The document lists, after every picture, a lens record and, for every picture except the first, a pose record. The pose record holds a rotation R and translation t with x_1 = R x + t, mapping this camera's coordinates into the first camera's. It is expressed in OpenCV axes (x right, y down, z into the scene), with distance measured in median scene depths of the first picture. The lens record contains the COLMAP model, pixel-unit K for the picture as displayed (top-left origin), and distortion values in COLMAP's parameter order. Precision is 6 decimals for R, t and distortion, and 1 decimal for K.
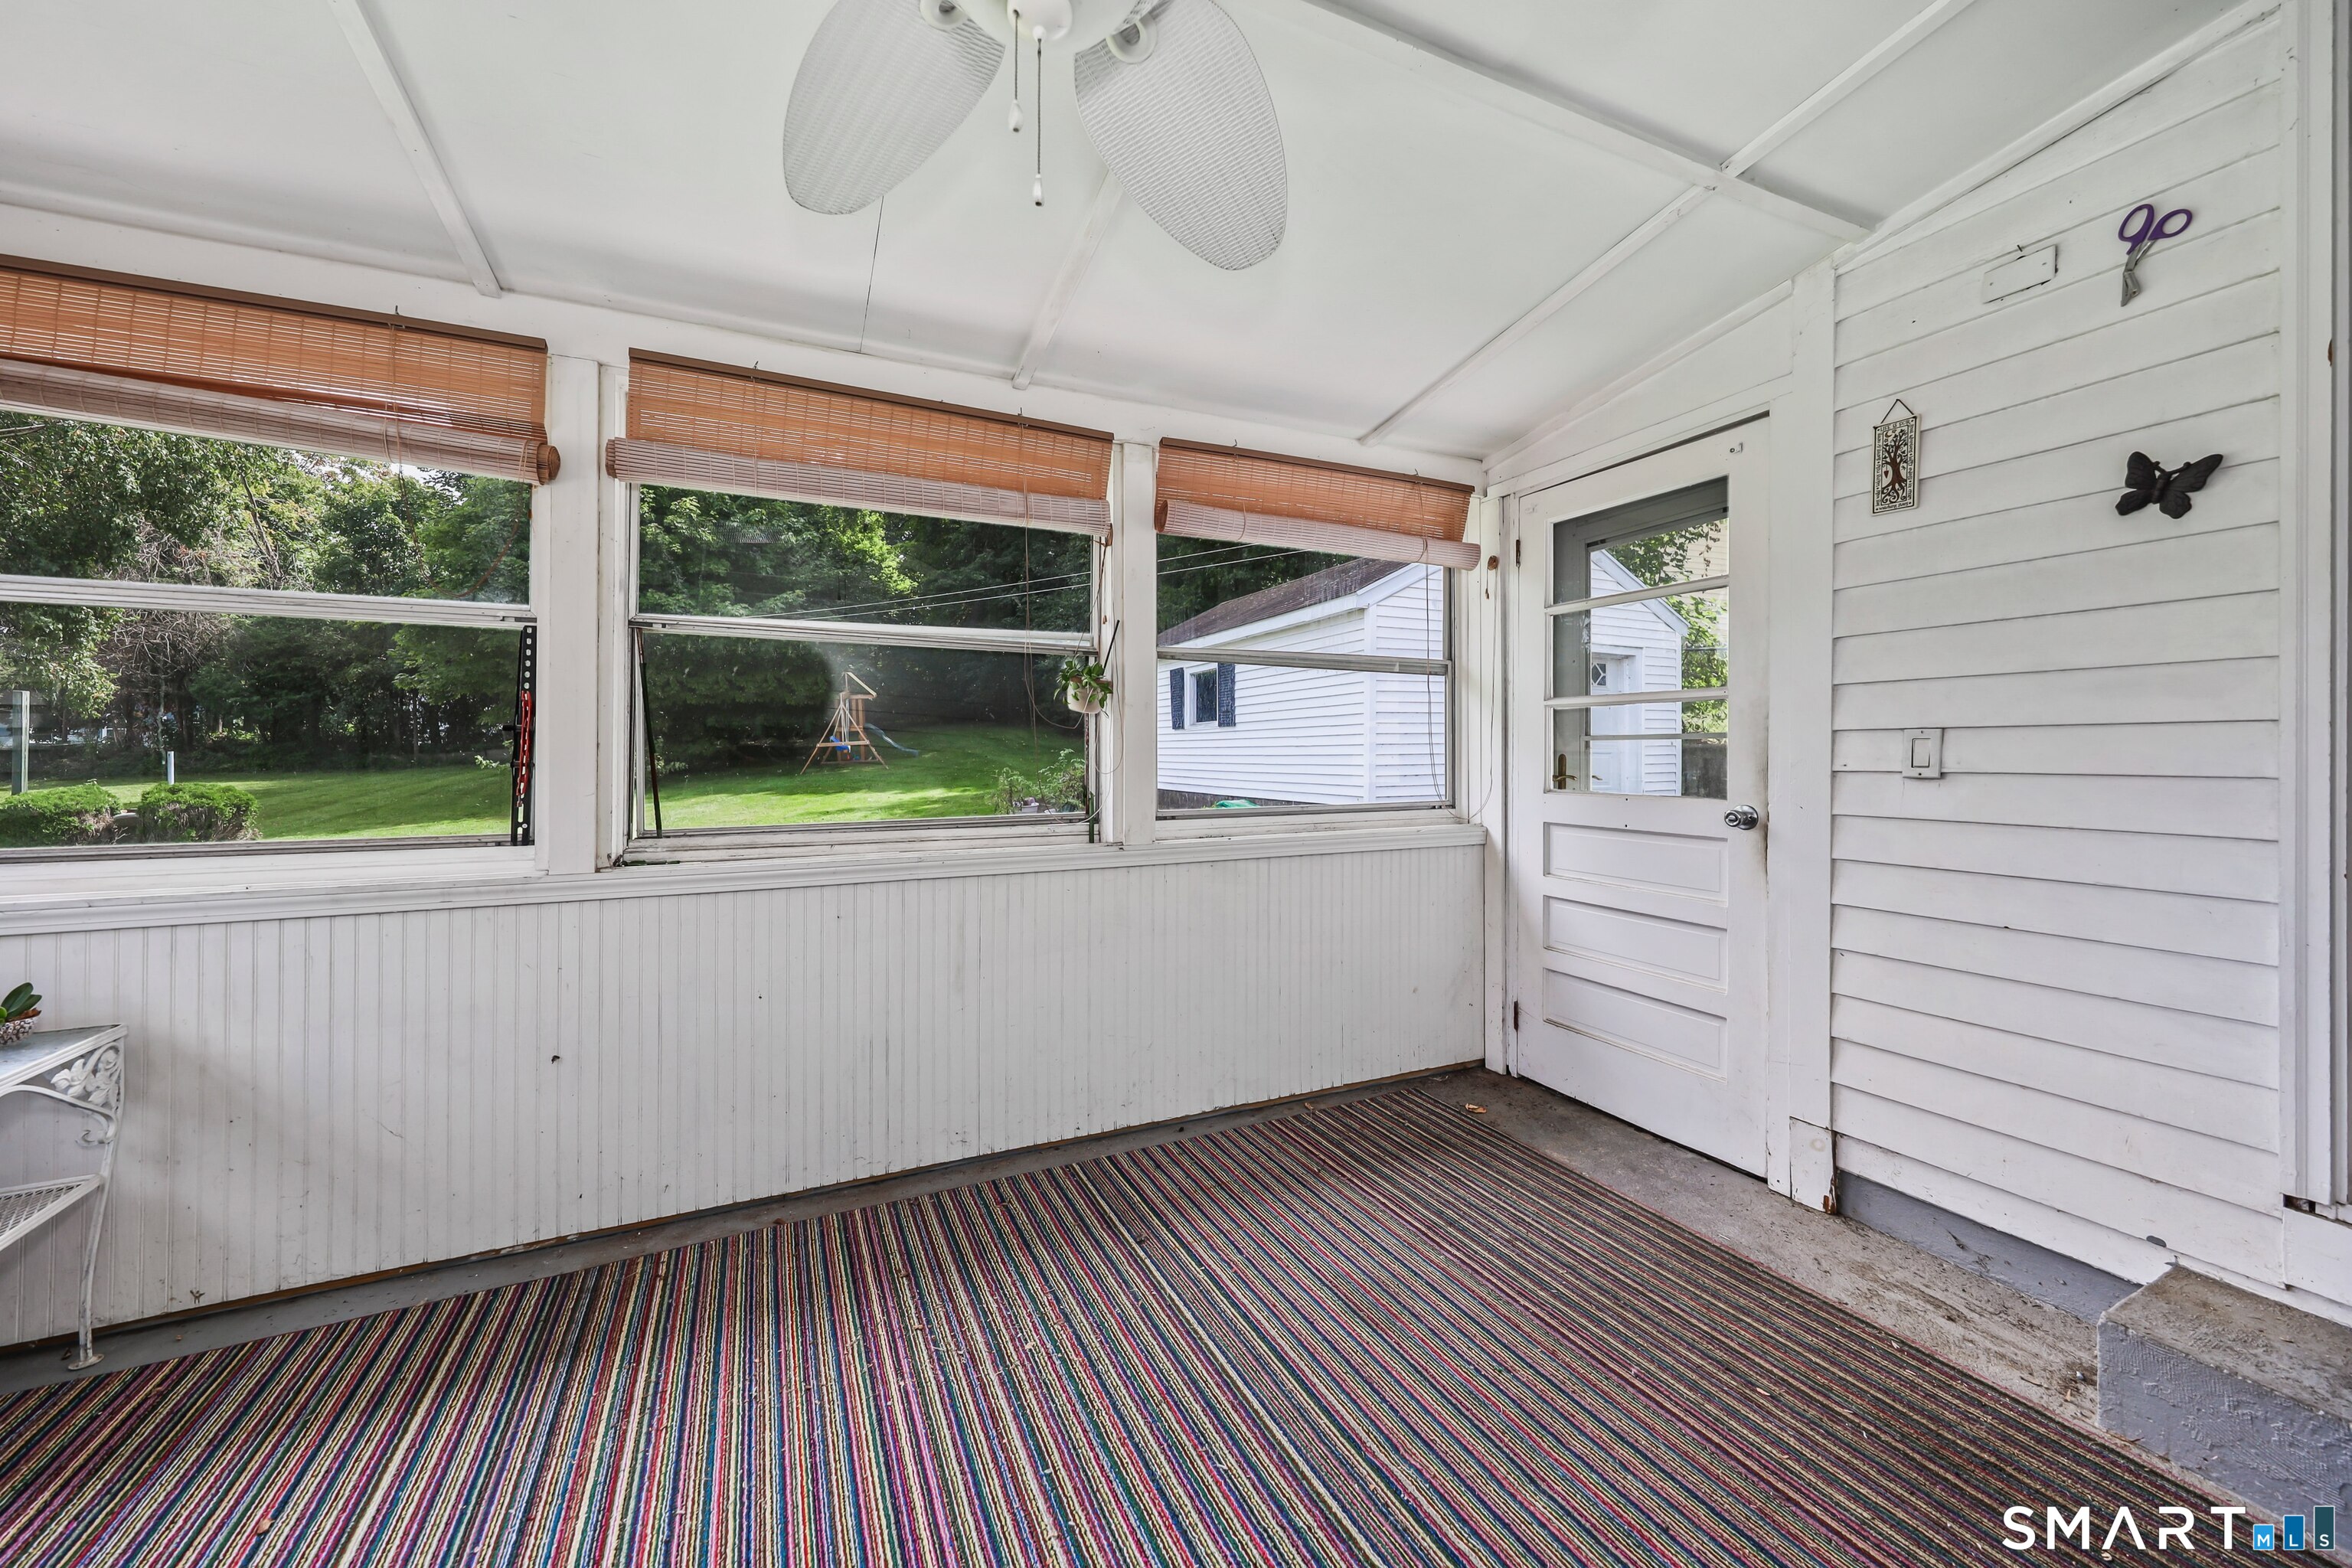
lens RADIAL K [[842.3, 0, 1125.7], [0, 842.3, 755.8], [0, 0, 1]] dist [-0.000070, 0.000116]
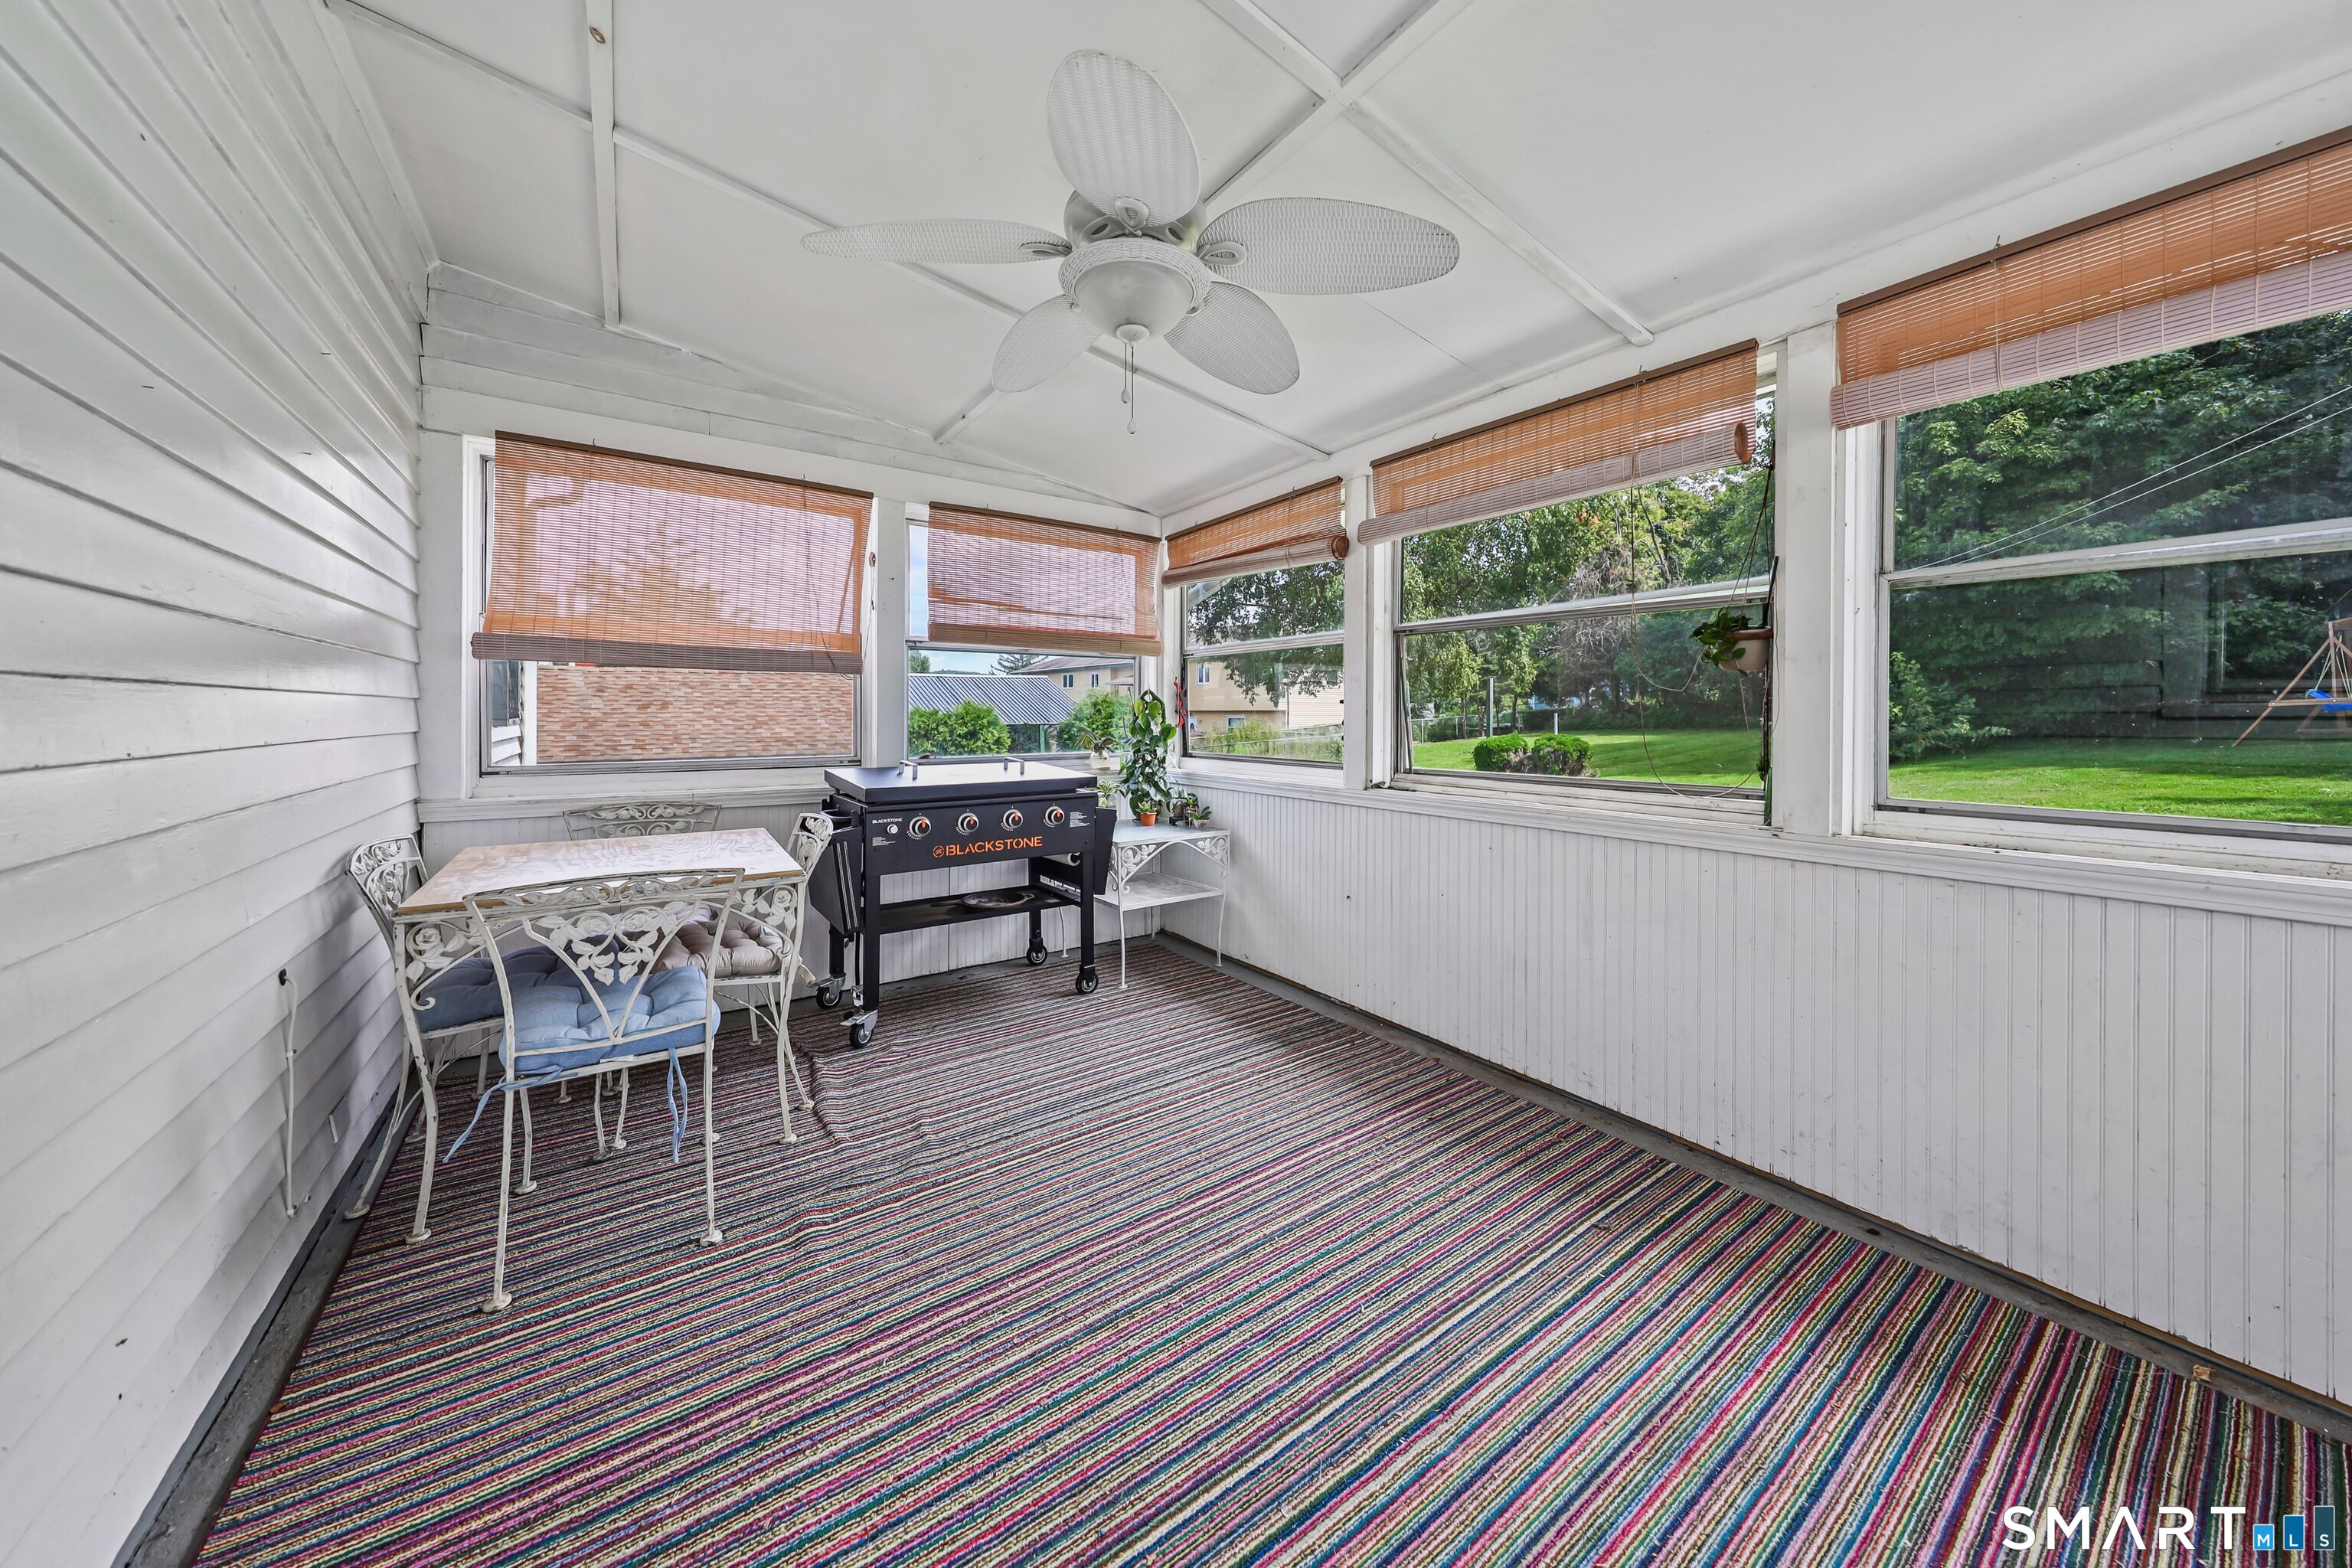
lens RADIAL K [[788.7, 0, 1176.2], [0, 788.7, 713.5], [0, 0, 1]] dist [0.000209, 0.000003]
pose [[0.196315, 0.000322, -0.980541, 0.137866], [-0.005408, 0.999985, -0.000755, -0.000891], [0.980526, 0.005451, 0.196314, 0.060099]]
